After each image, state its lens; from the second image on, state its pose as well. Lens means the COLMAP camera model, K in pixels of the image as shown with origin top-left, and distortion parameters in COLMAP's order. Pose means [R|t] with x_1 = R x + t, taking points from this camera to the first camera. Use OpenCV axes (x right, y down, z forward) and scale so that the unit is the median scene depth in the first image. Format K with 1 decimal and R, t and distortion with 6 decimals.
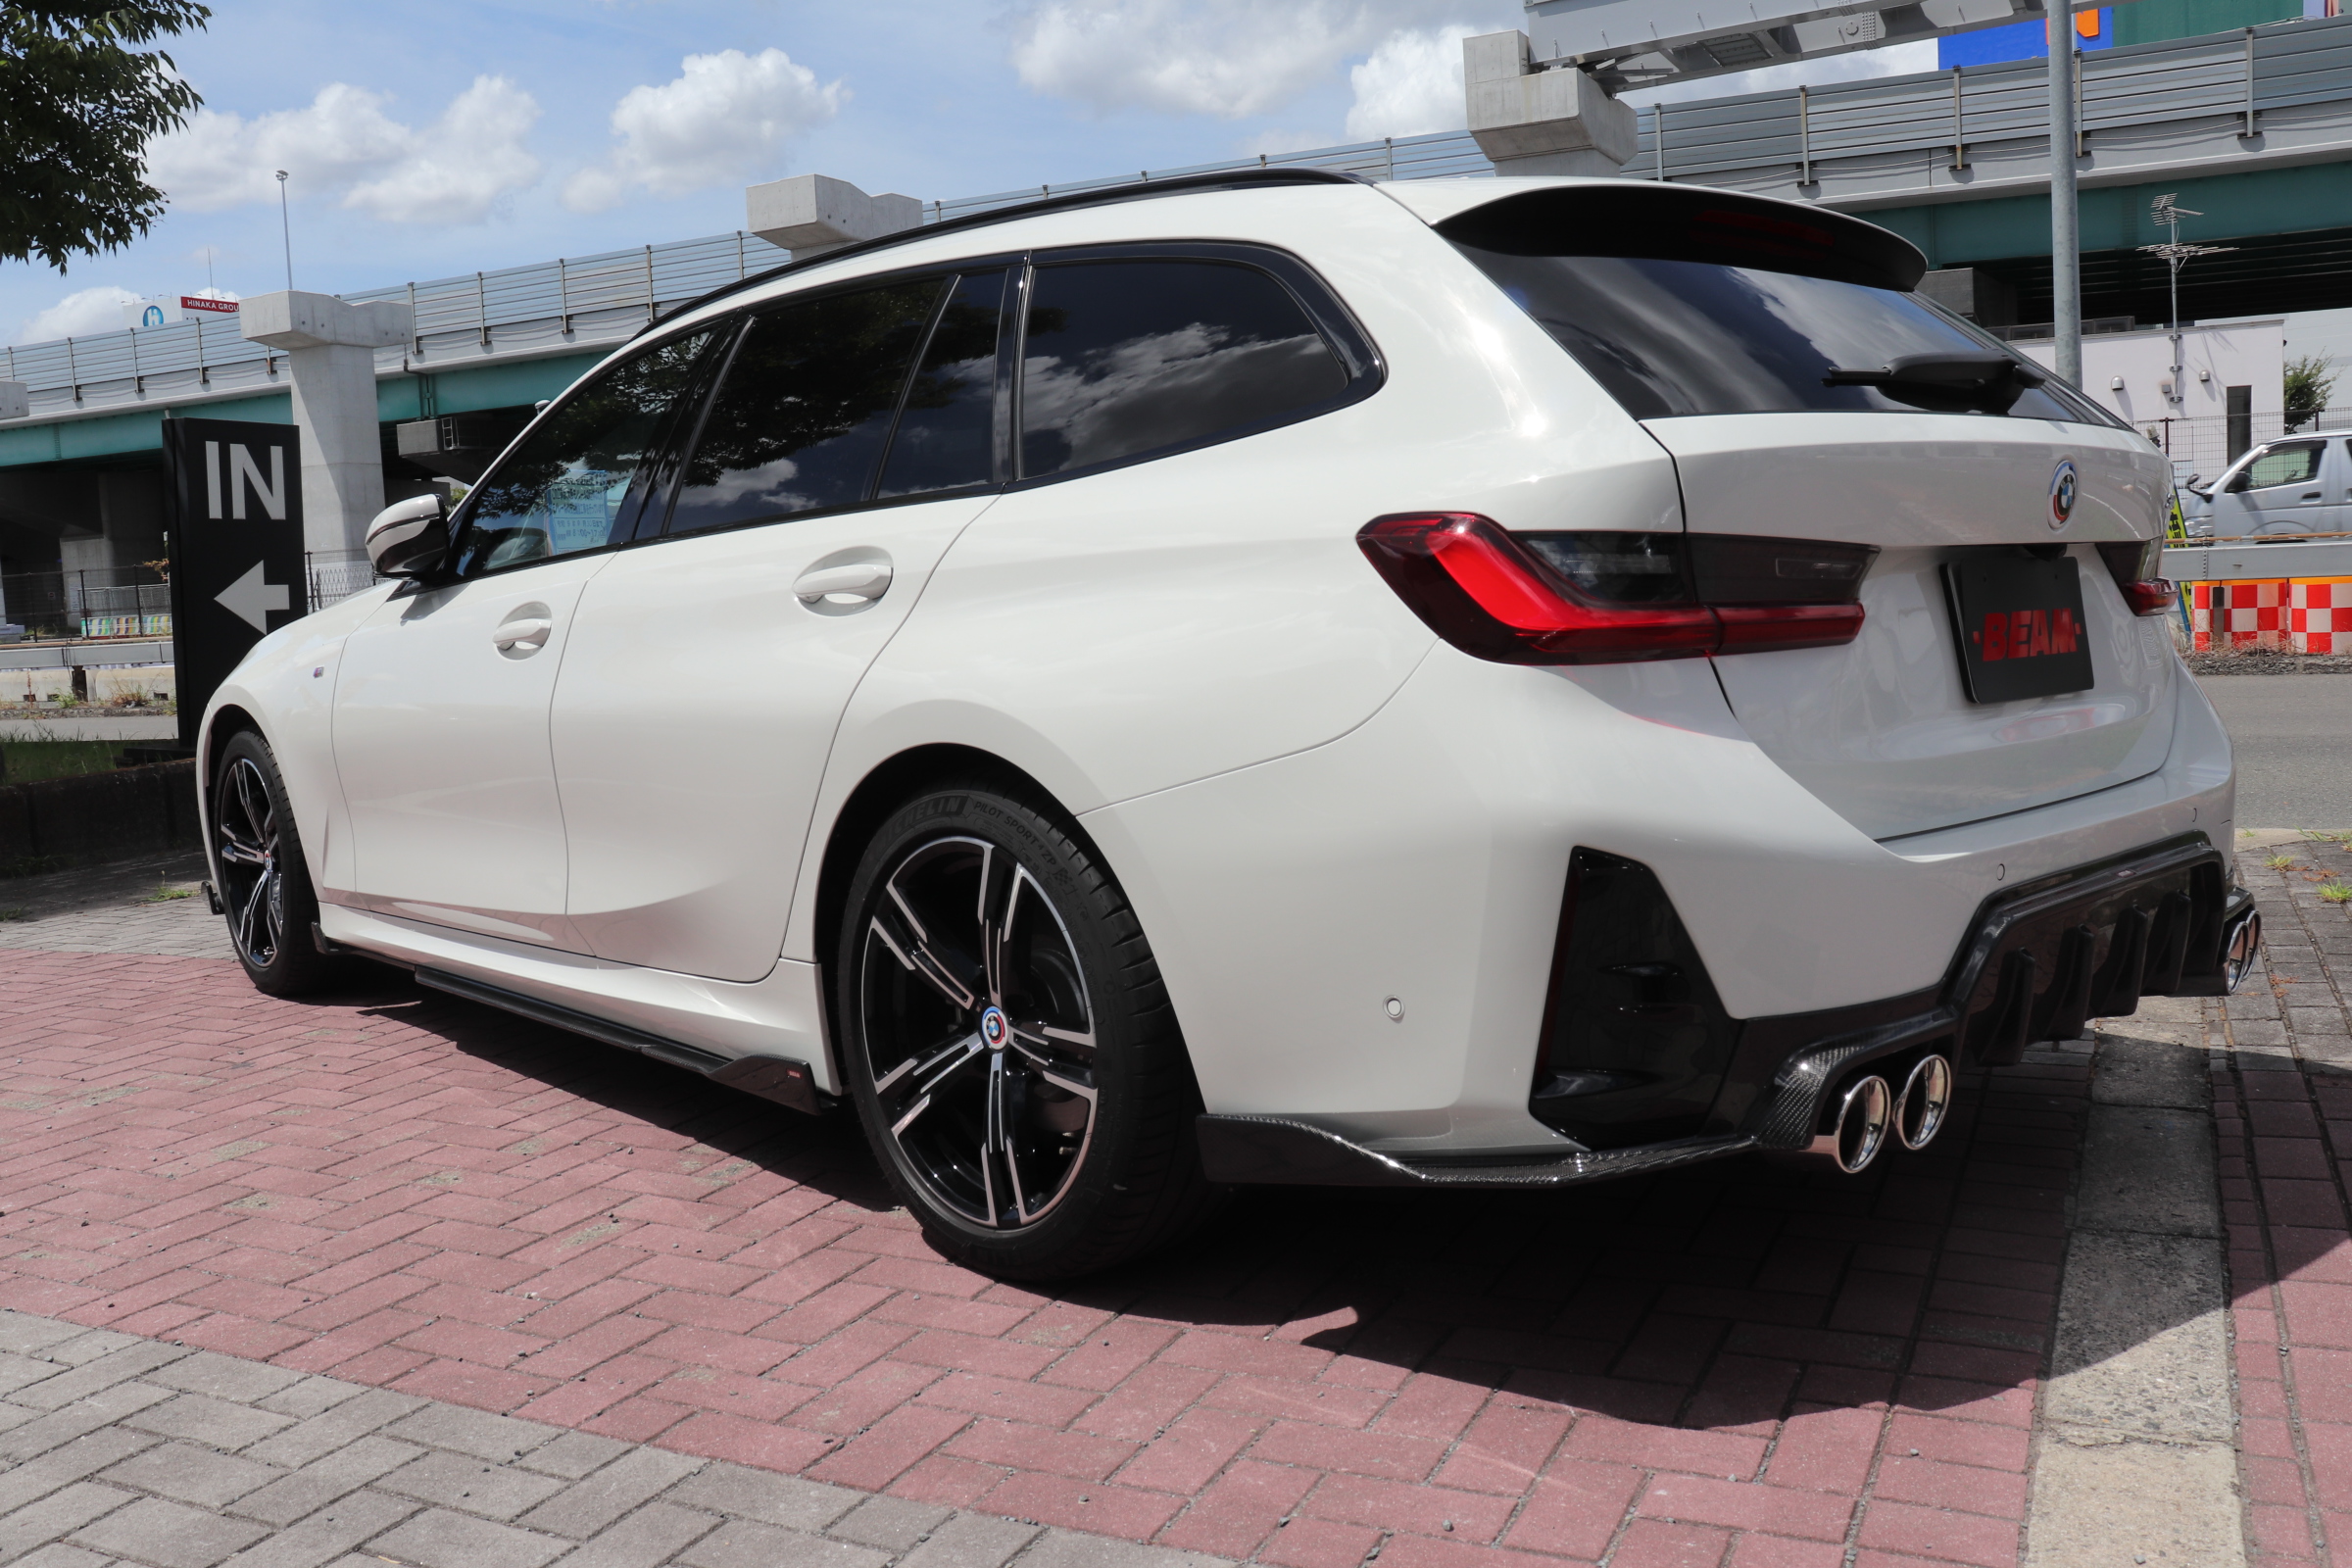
lens RADIAL K [[1938.1, 0, 1176.0], [0, 1938.1, 784.0], [0, 0, 1]] dist [-0.228827, 0.144648]
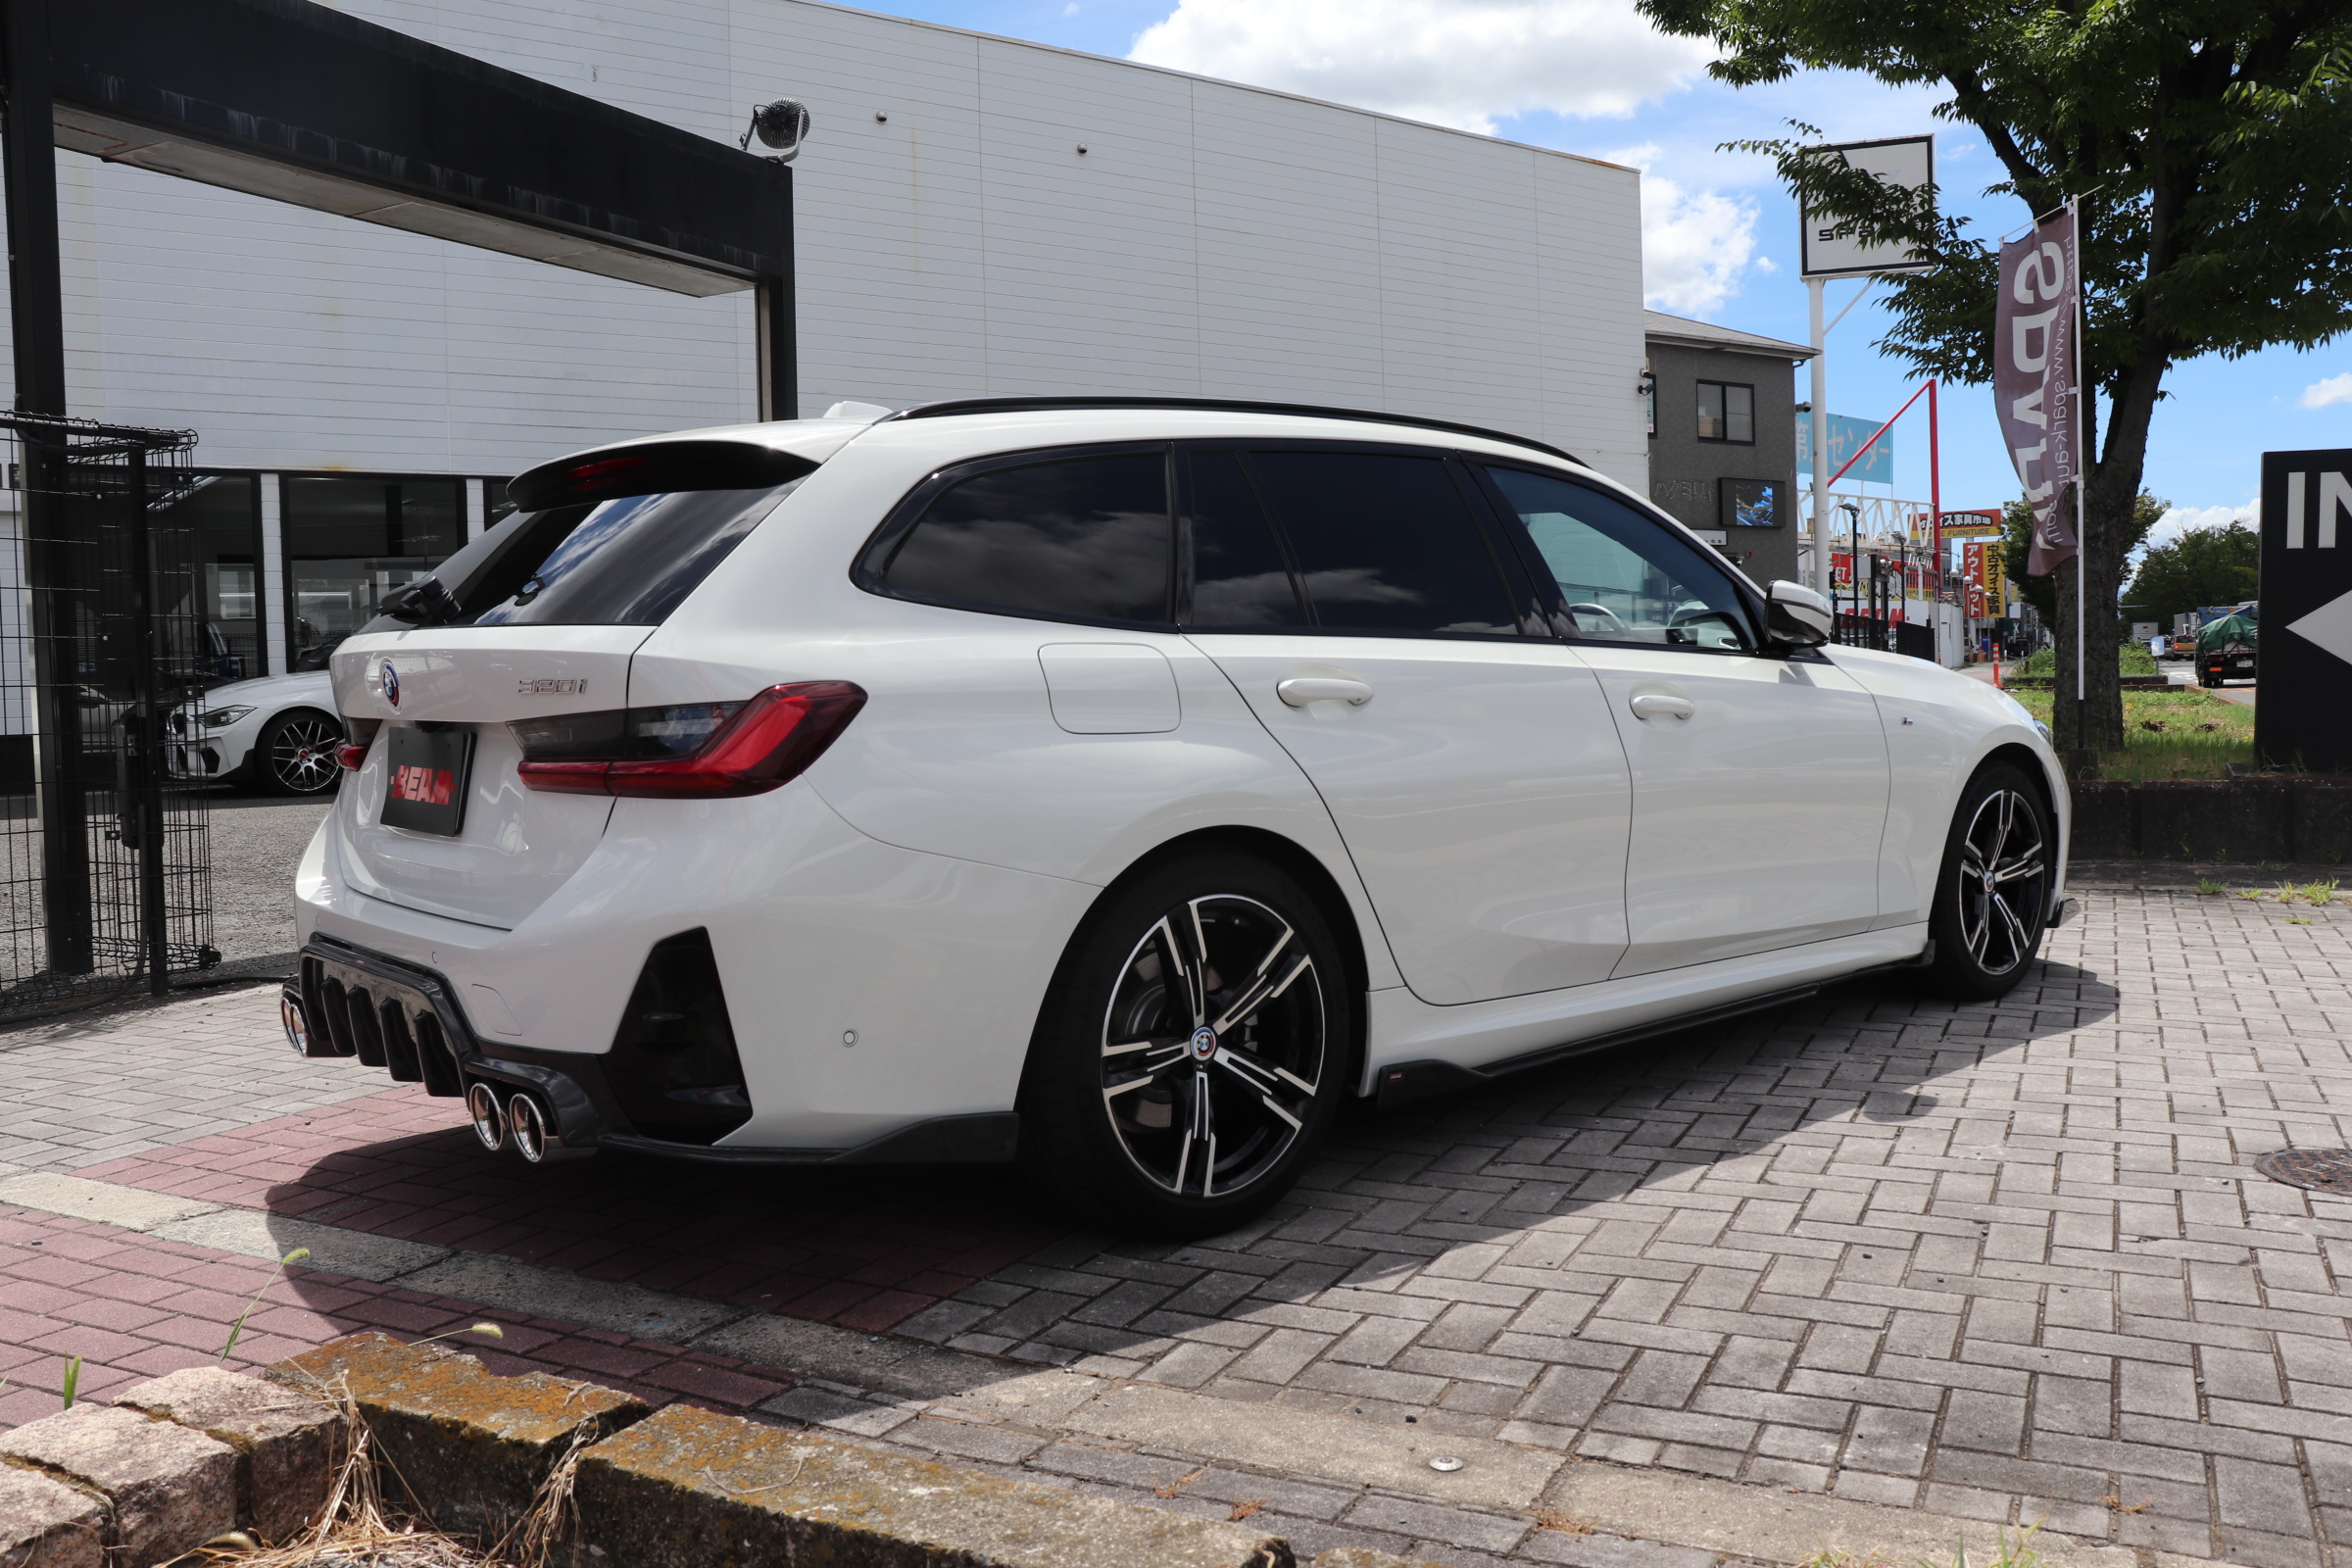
lens RADIAL K [[1931.3, 0, 1176.0], [0, 1931.3, 784.0], [0, 0, 1]] dist [-0.160669, 0.153321]
pose [[0.000578, 0.094072, -0.995565, 1.783181], [-0.070481, 0.993093, 0.093797, -0.252446], [0.997513, 0.070114, 0.007204, 1.461546]]
